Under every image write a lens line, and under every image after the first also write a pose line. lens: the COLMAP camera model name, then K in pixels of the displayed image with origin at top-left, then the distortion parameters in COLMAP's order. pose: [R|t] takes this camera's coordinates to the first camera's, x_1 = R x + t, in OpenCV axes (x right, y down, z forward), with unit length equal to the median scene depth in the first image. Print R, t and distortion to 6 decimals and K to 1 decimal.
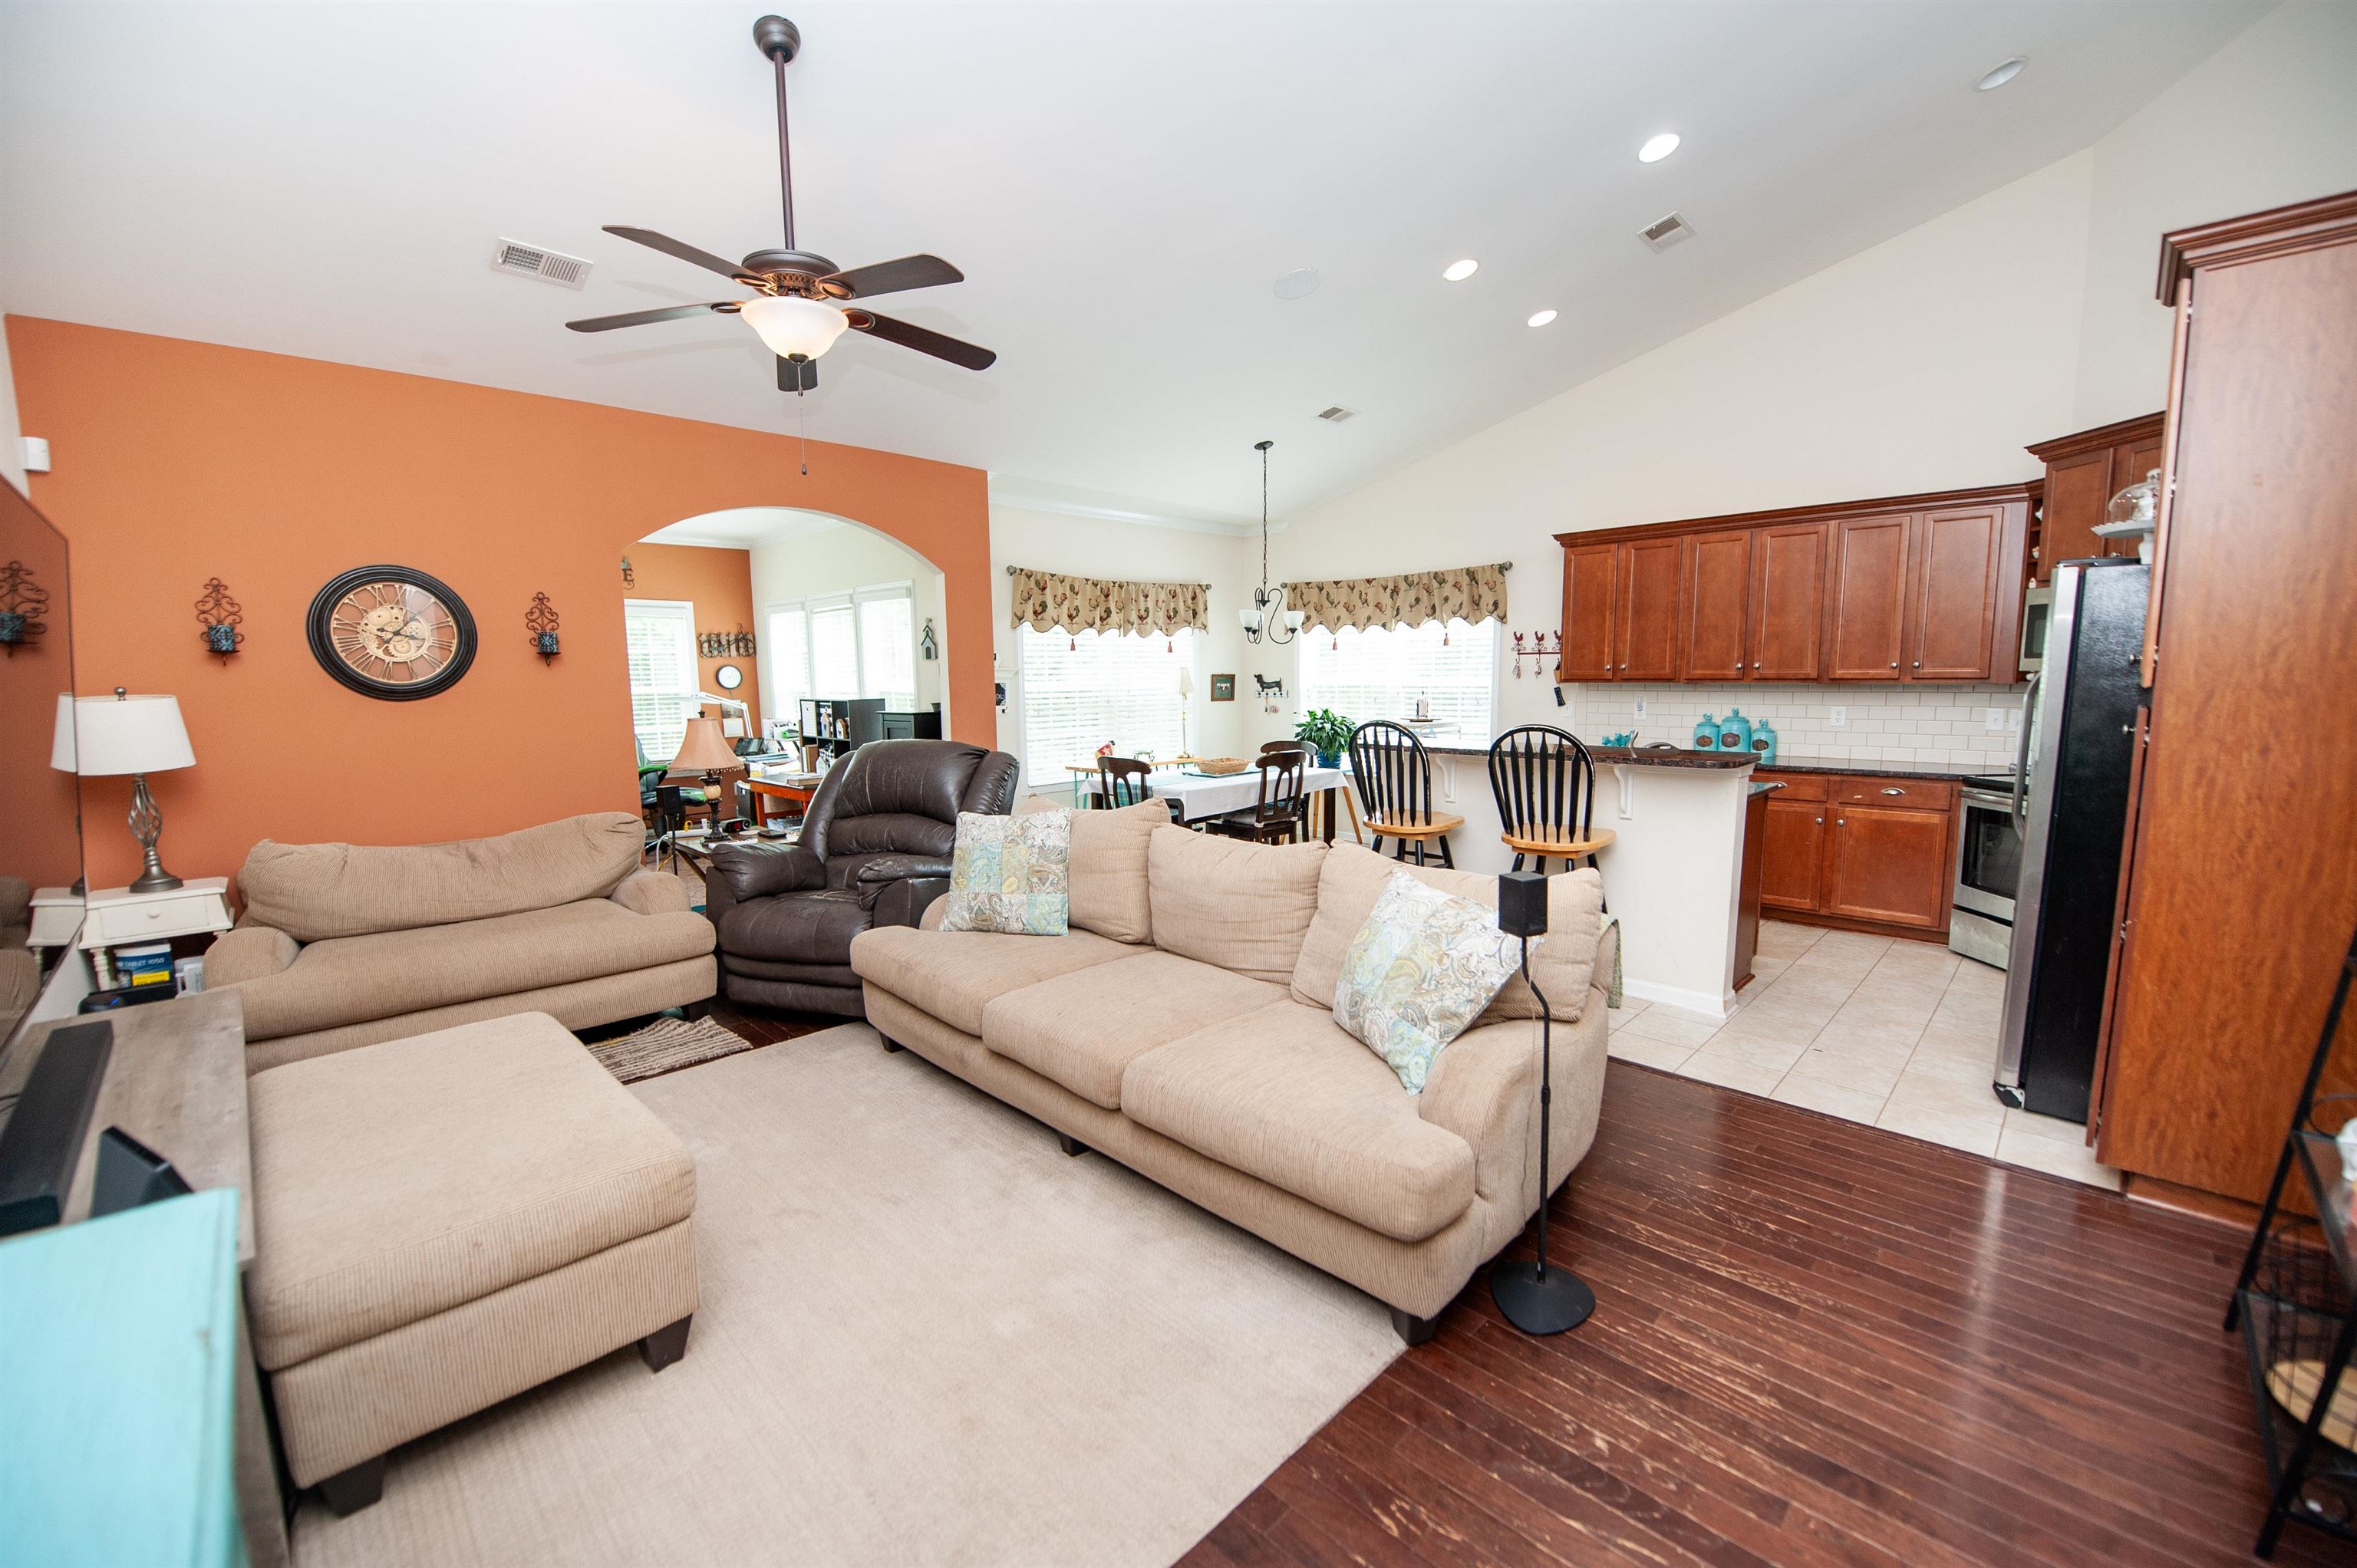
lens RADIAL K [[933.9, 0, 1178.5], [0, 933.9, 784.0], [0, 0, 1]] dist [-0.022292, -0.000425]
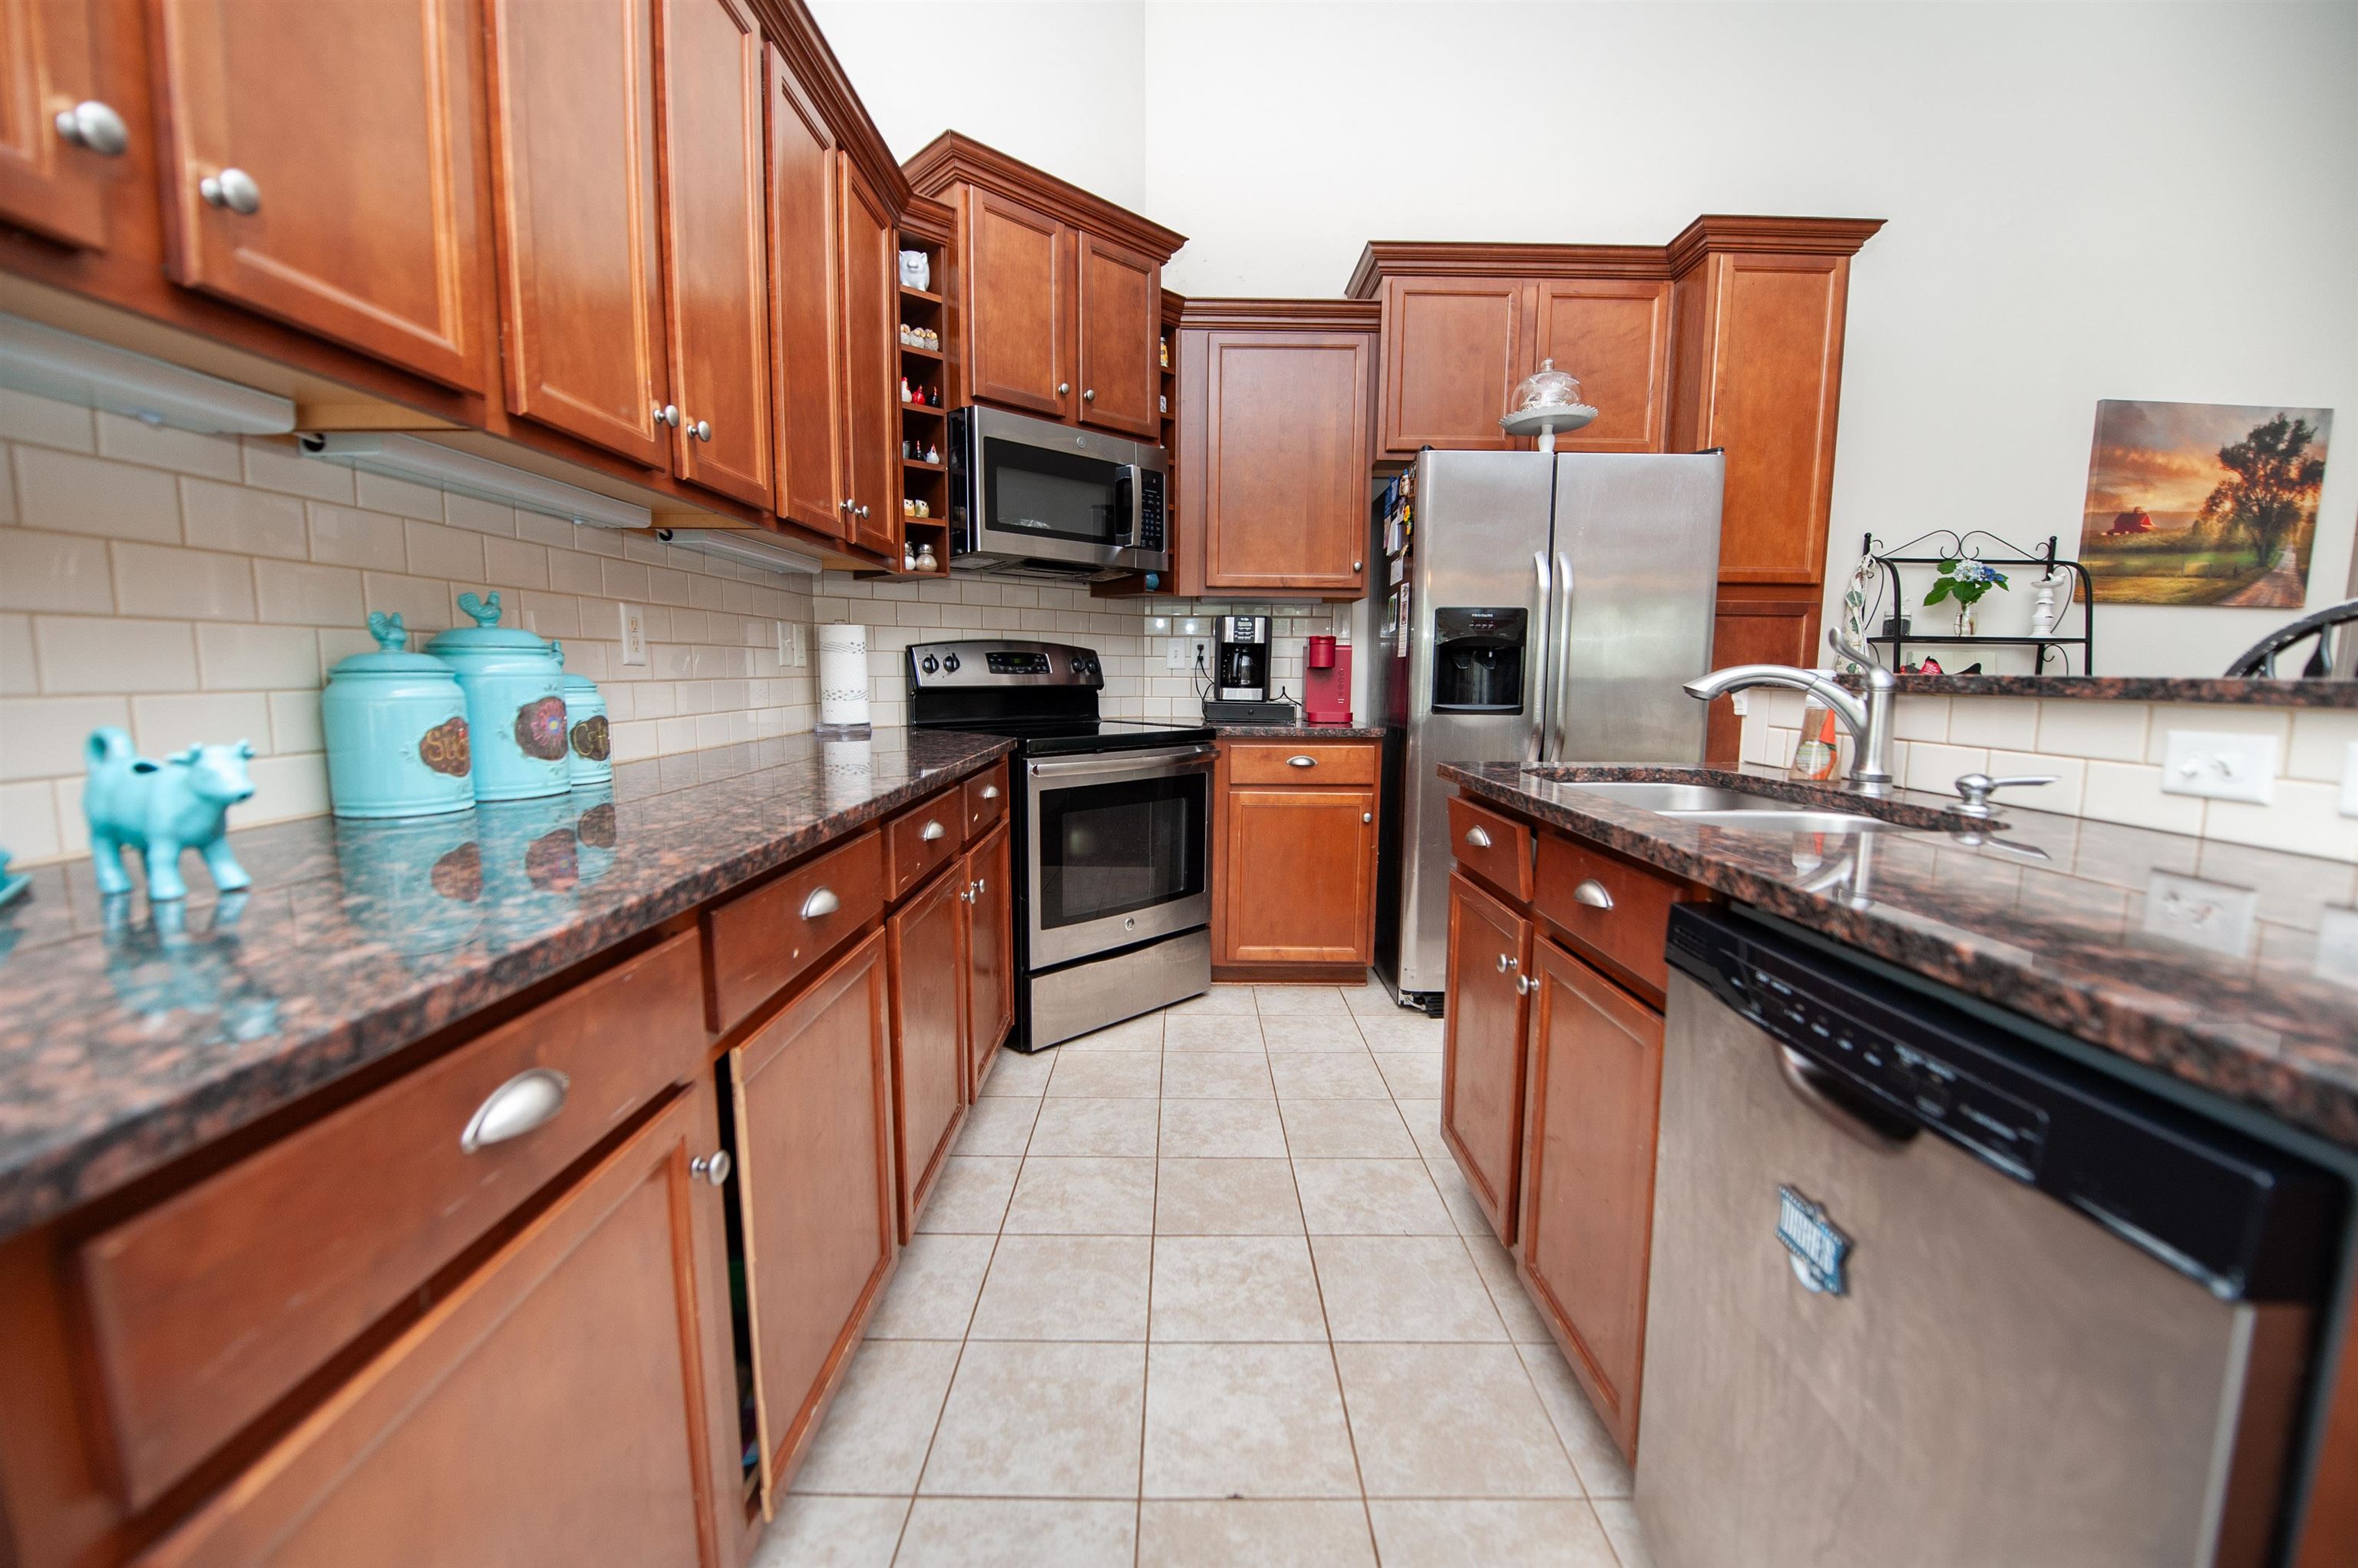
lens RADIAL K [[956.5, 0, 1179.1], [0, 956.5, 798.1], [0, 0, 1]] dist [0.001011, -0.010523]
pose [[-0.706795, -0.087048, 0.702042, 0.251009], [0.082689, 0.975432, 0.204195, -0.054098], [-0.702569, 0.202375, -0.682232, 0.851986]]
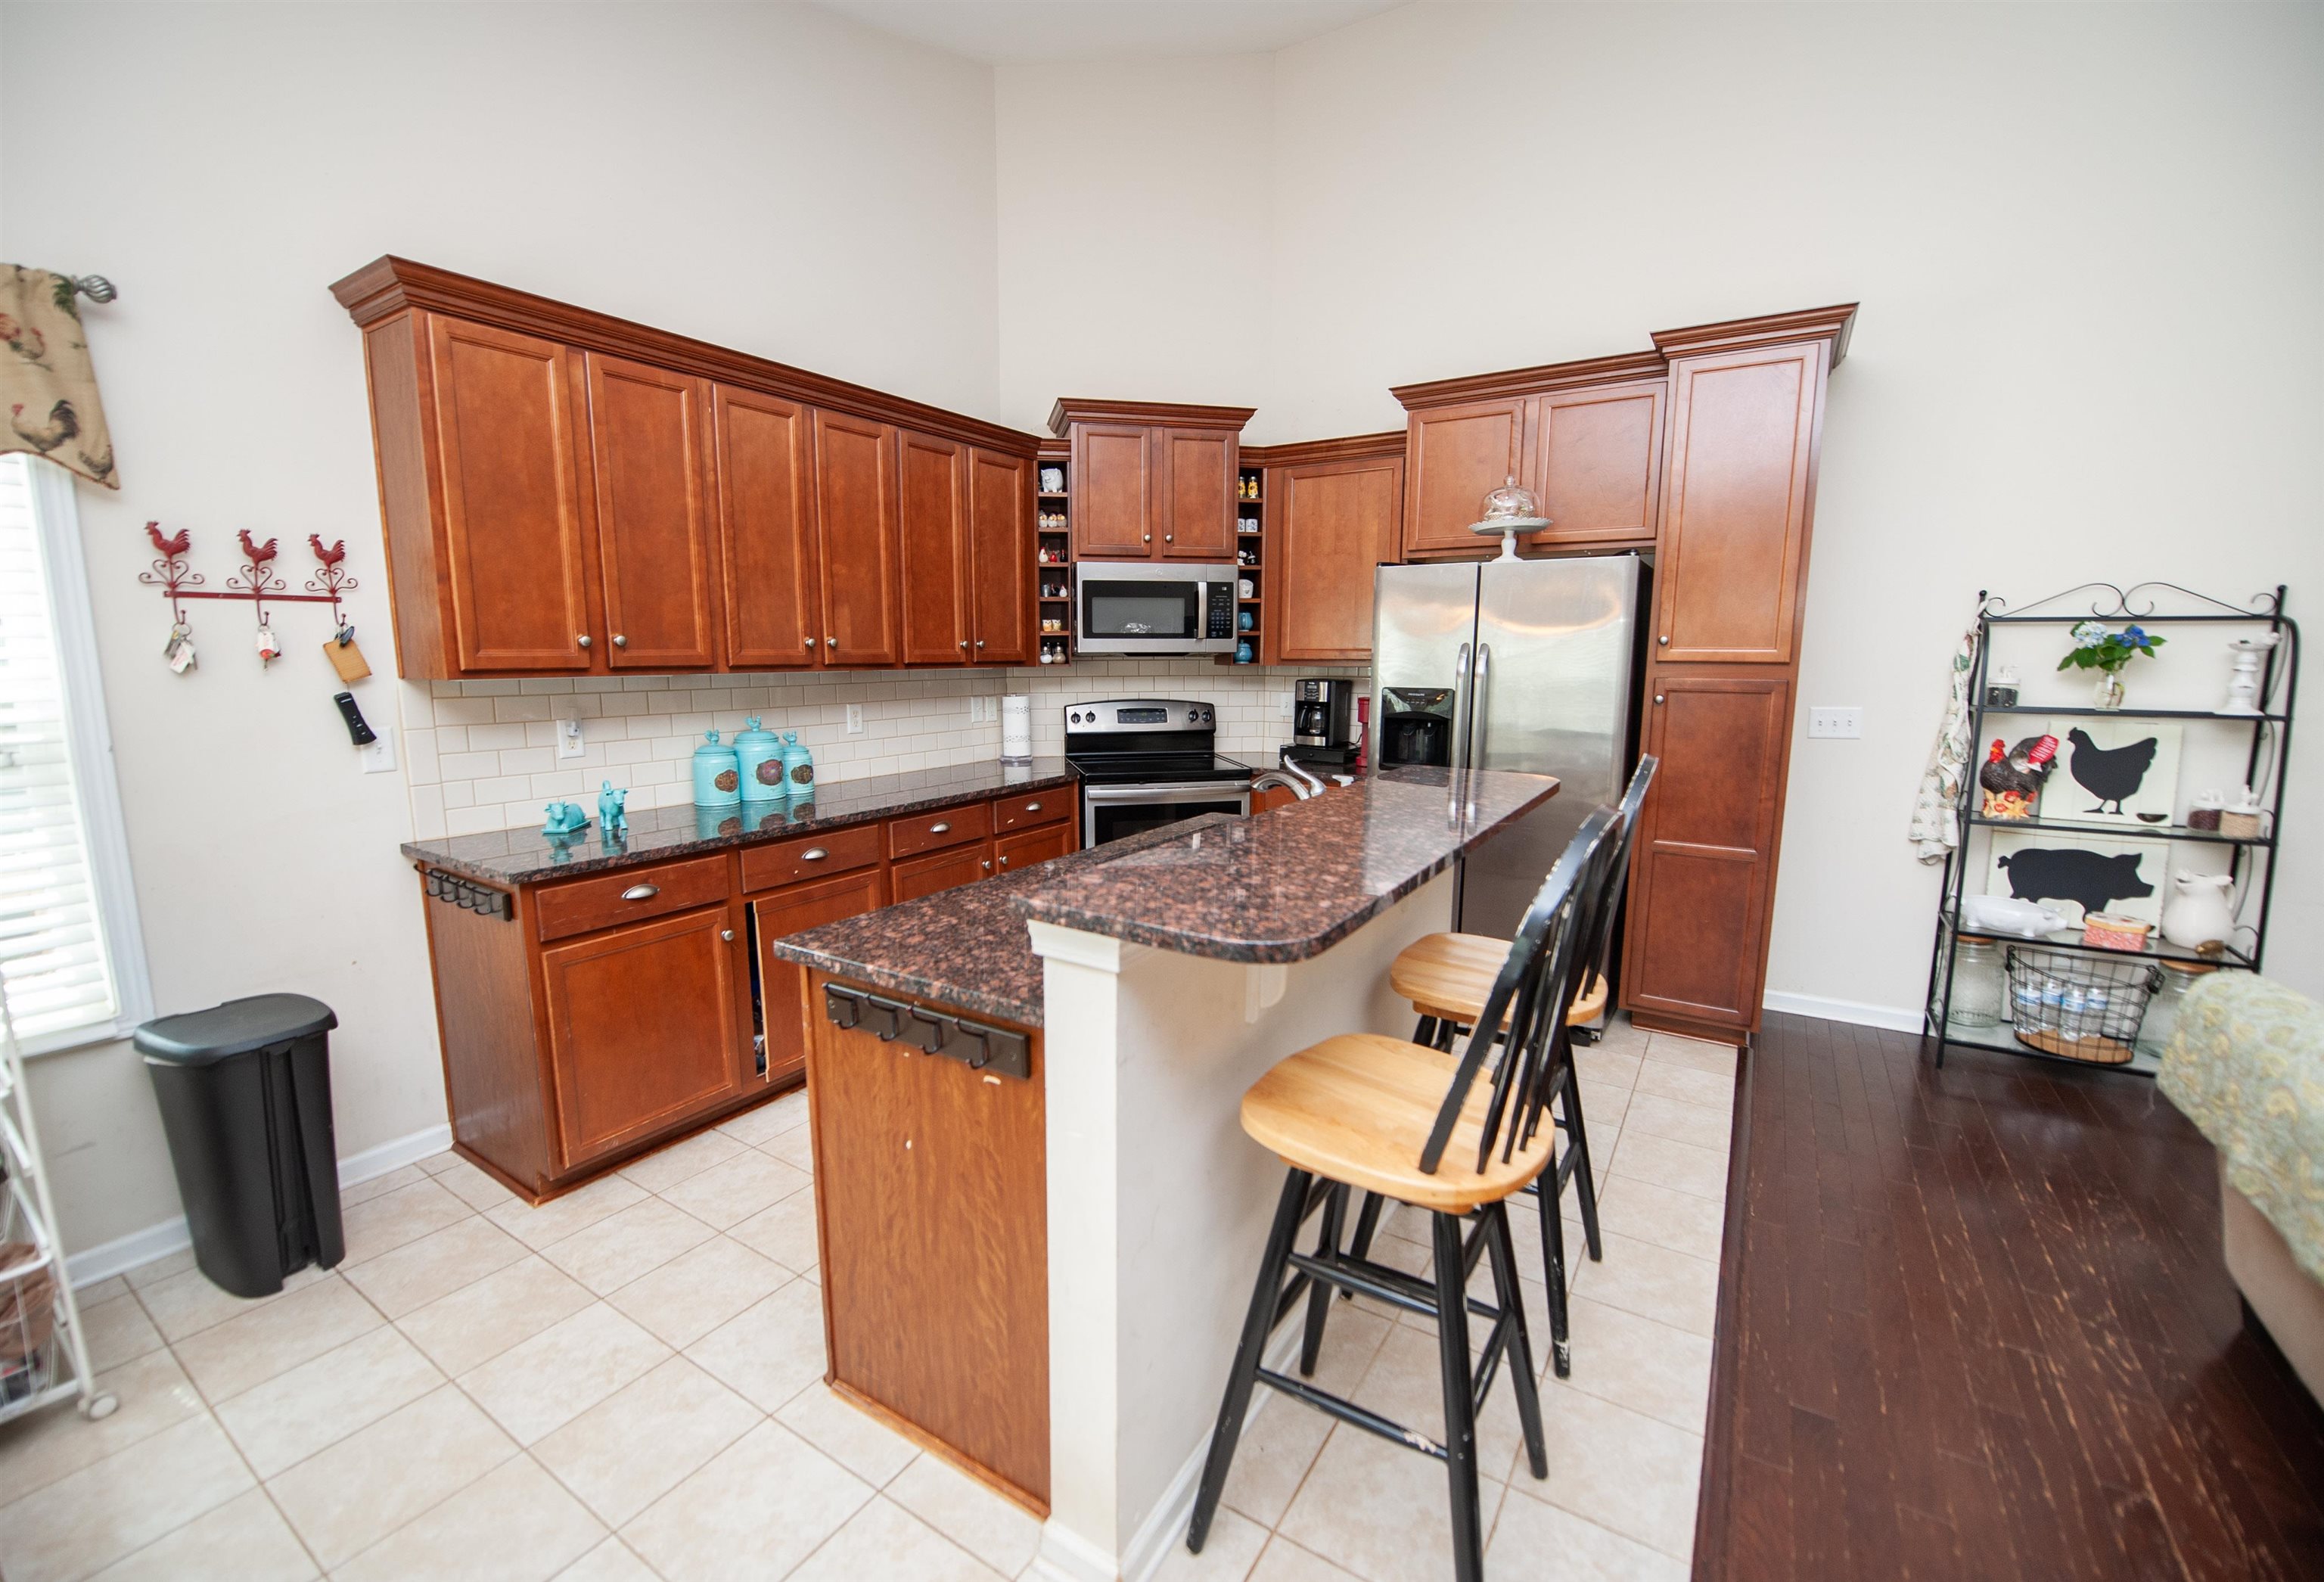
lens RADIAL K [[961.3, 0, 1118.4], [0, 961.3, 803.5], [0, 0, 1]] dist [-0.001001, -0.007418]
pose [[-0.191371, -0.139816, 0.971508, -0.021724], [0.118090, 0.979332, 0.164203, -0.081972], [-0.974388, 0.146149, -0.170905, 0.721492]]
